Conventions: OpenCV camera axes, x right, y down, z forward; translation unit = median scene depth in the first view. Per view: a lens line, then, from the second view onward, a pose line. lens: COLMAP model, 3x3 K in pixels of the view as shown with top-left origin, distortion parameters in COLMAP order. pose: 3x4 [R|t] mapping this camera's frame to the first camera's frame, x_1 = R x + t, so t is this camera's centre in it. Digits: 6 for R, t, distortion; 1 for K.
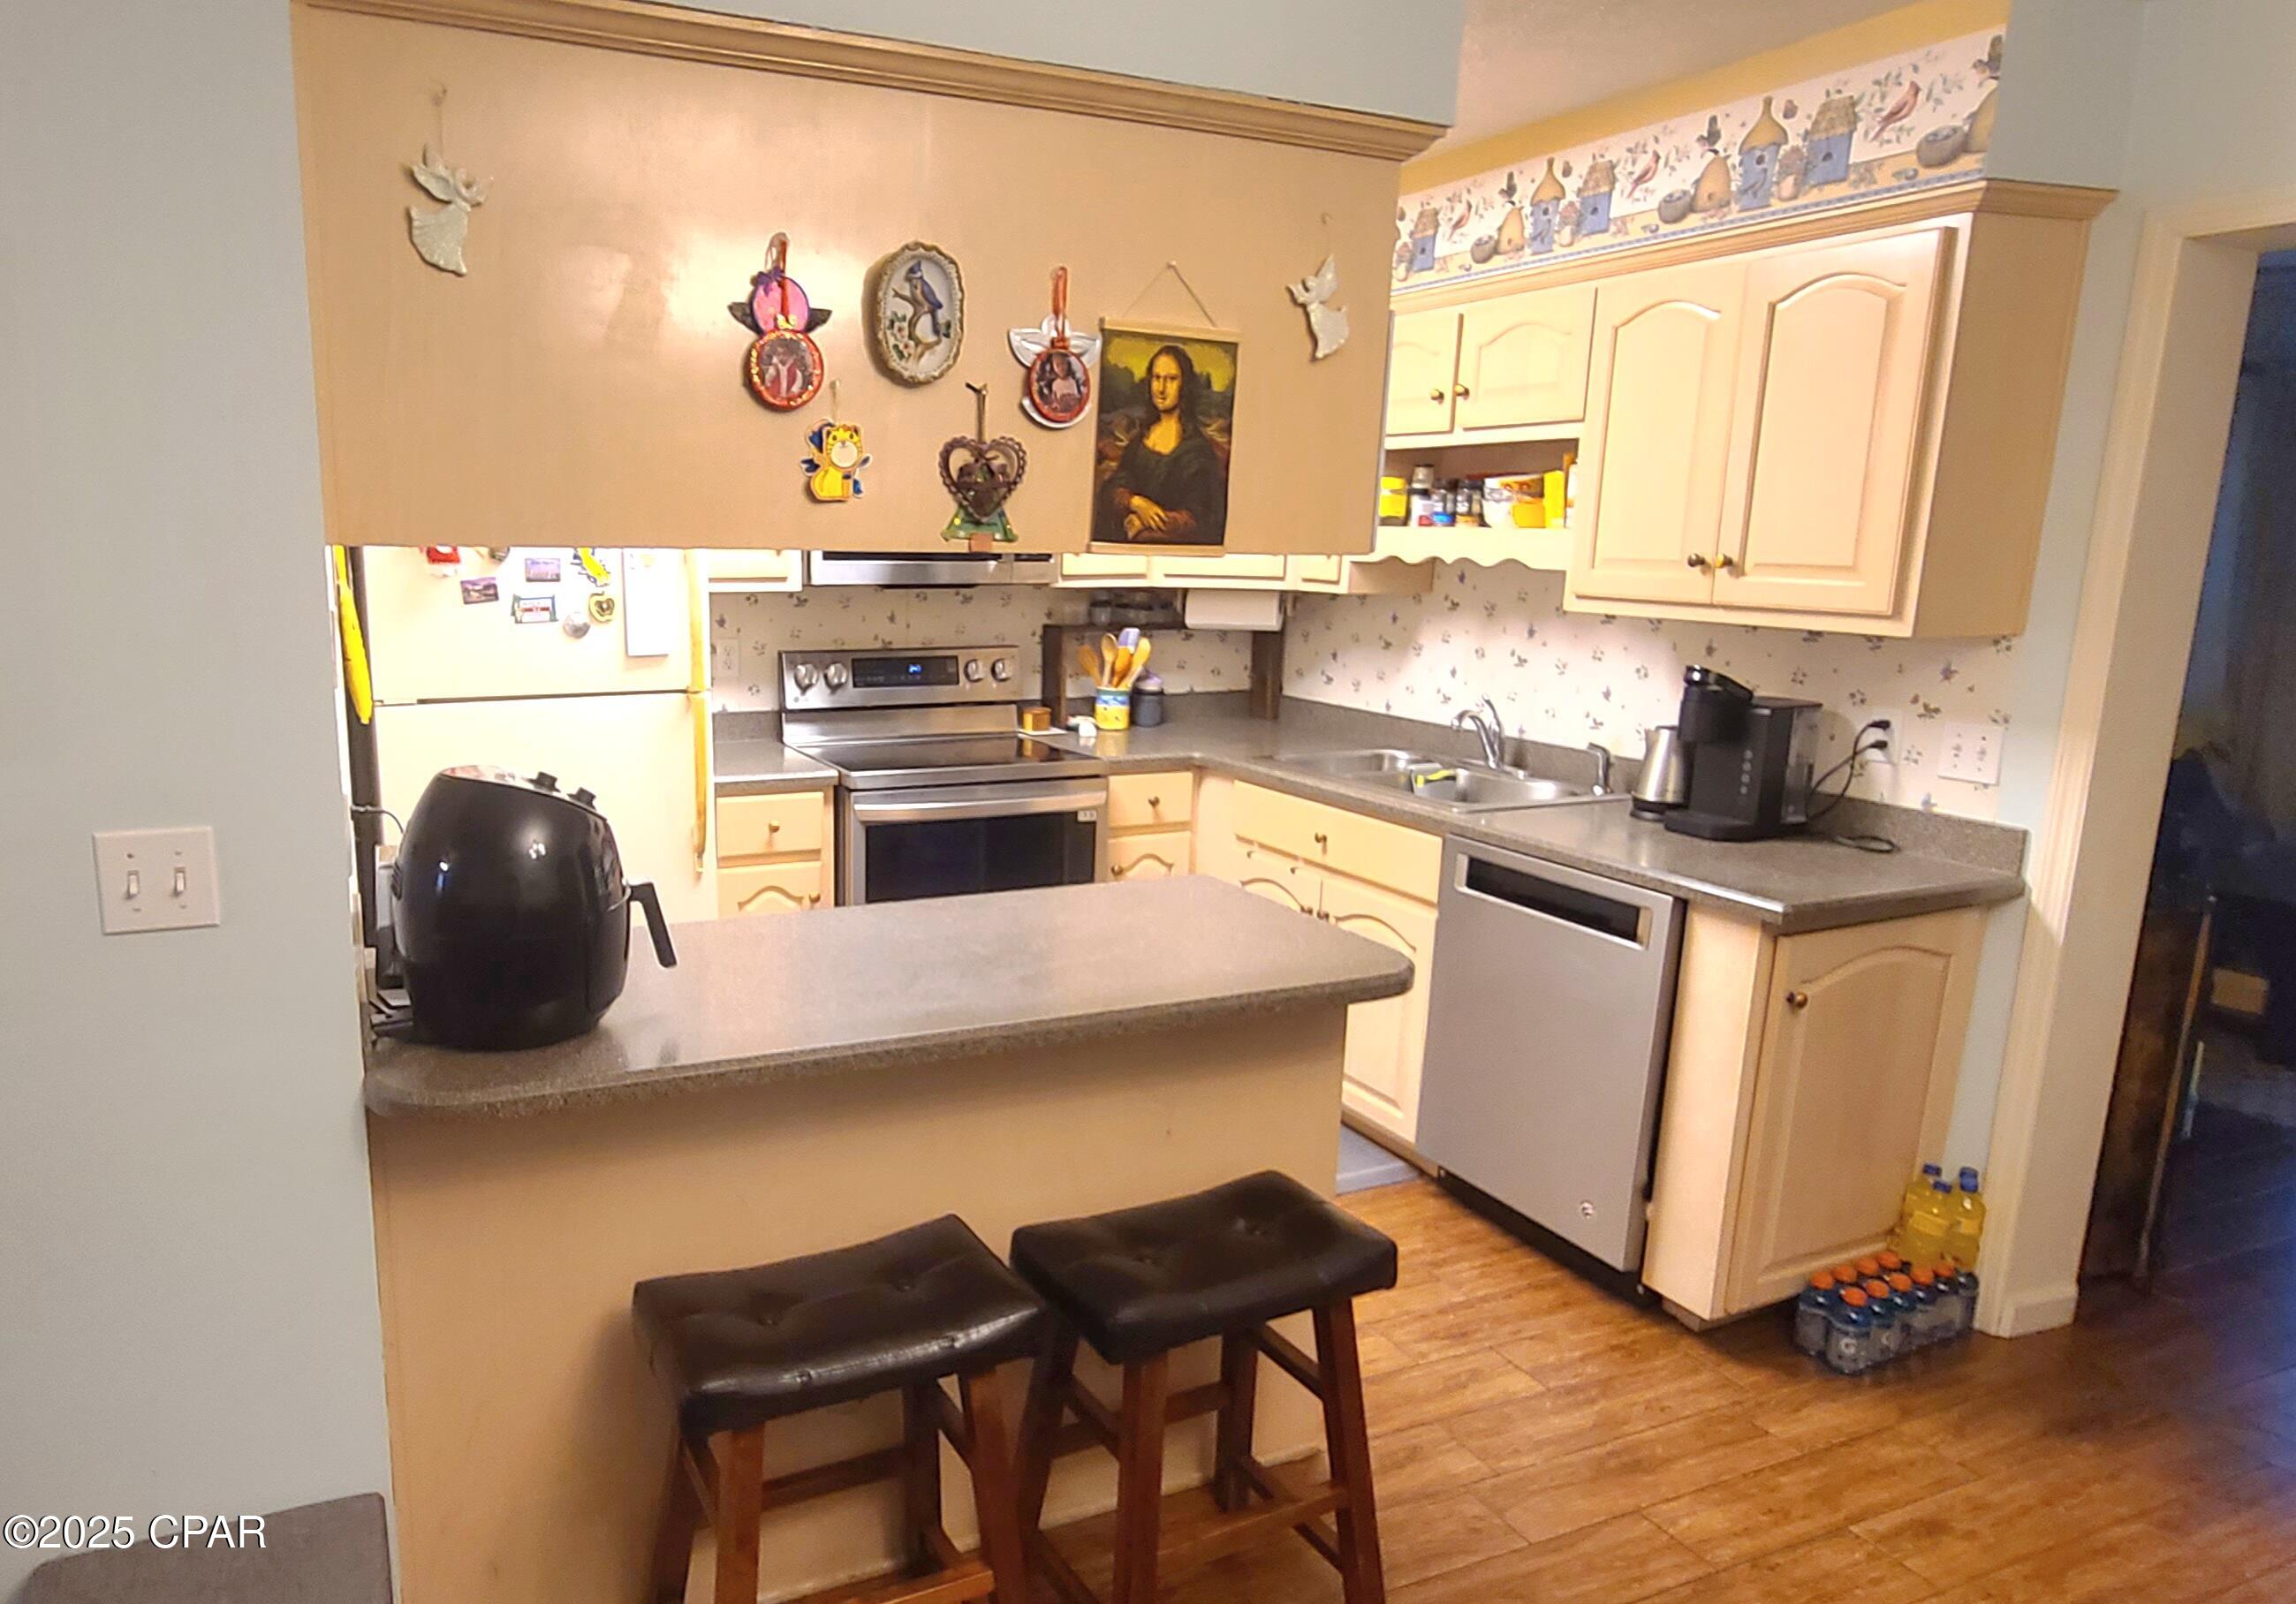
lens RADIAL K [[1432.0, 0, 935.4], [0, 1432.0, 818.8], [0, 0, 1]] dist [-0.003301, 0.001969]
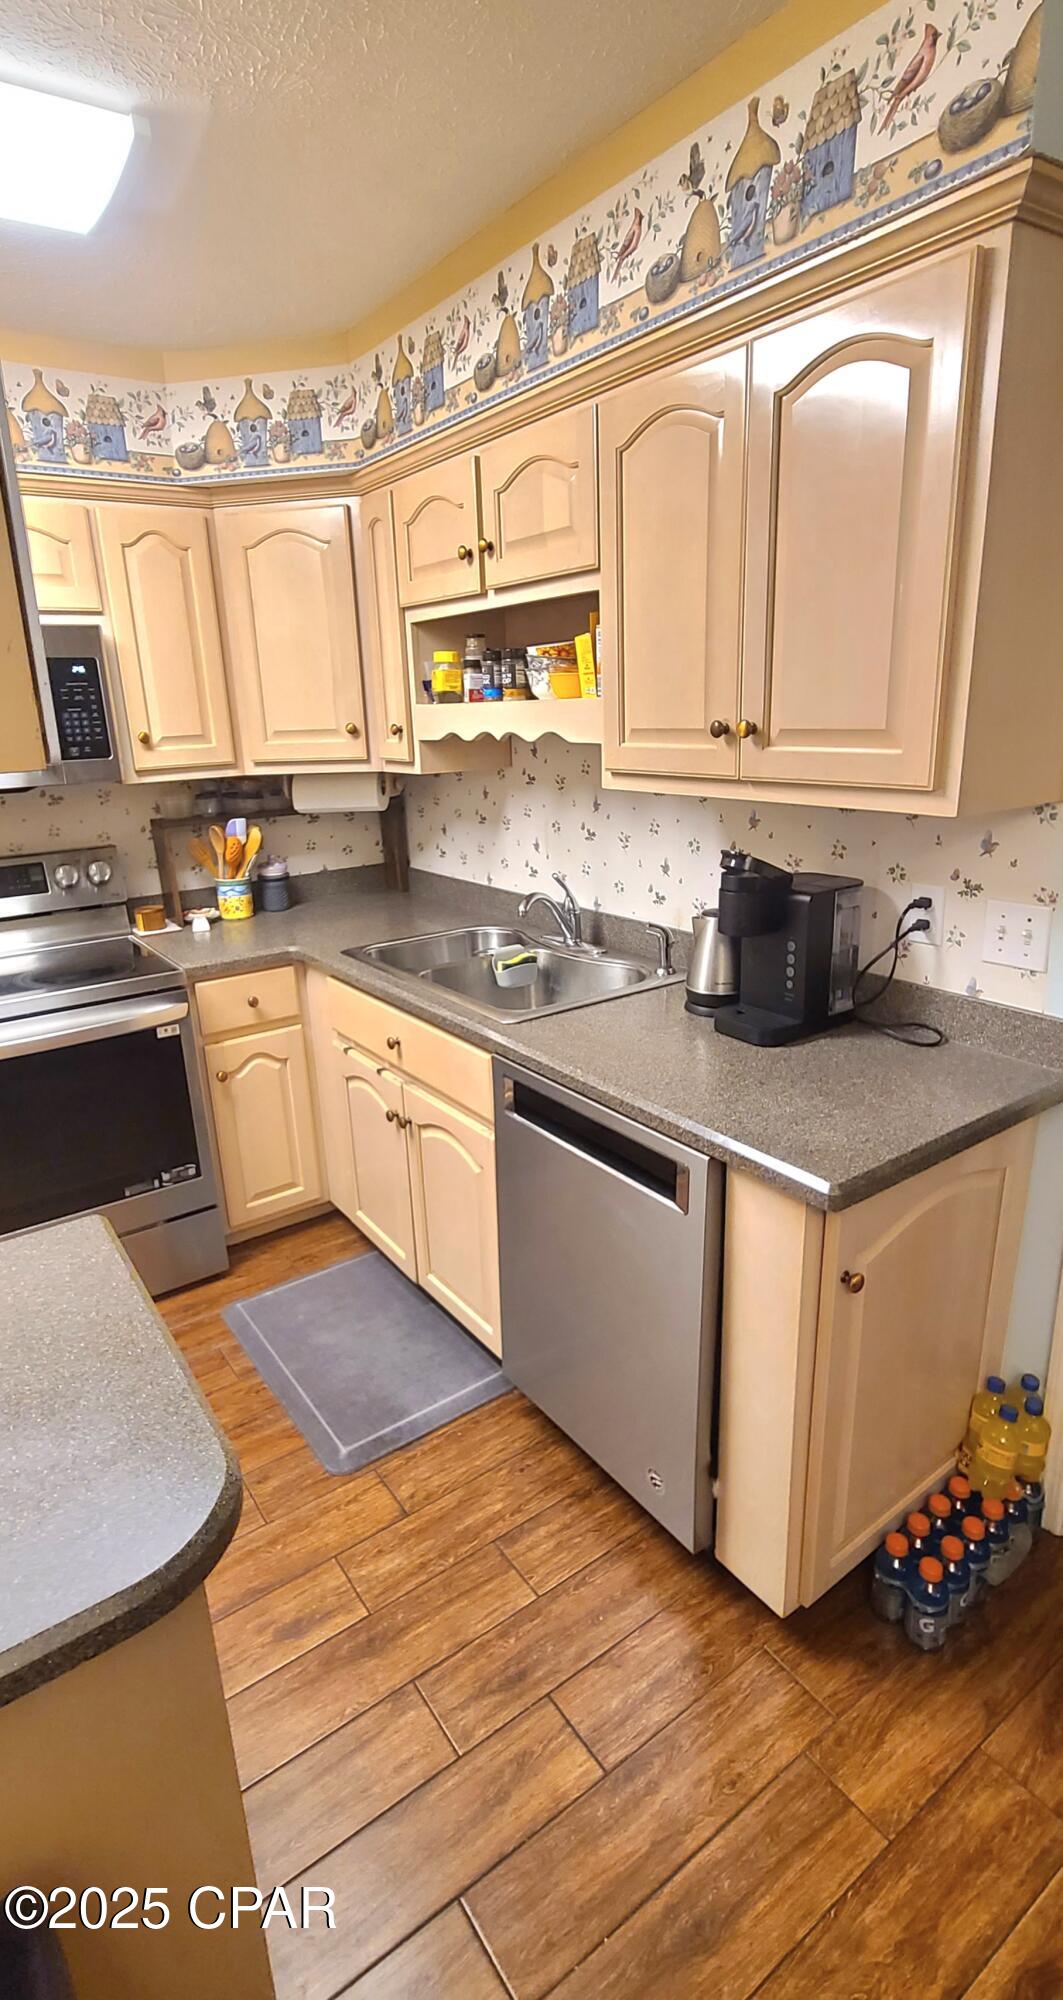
lens RADIAL K [[962.4, 0, 534.7], [0, 962.4, 1002.3], [0, 0, 1]] dist [-0.001019, 0.000157]
pose [[0.972061, -0.109618, 0.207559, 0.288549], [0.089518, 0.990551, 0.103901, -0.089057], [-0.216988, -0.082418, 0.972689, 0.454703]]
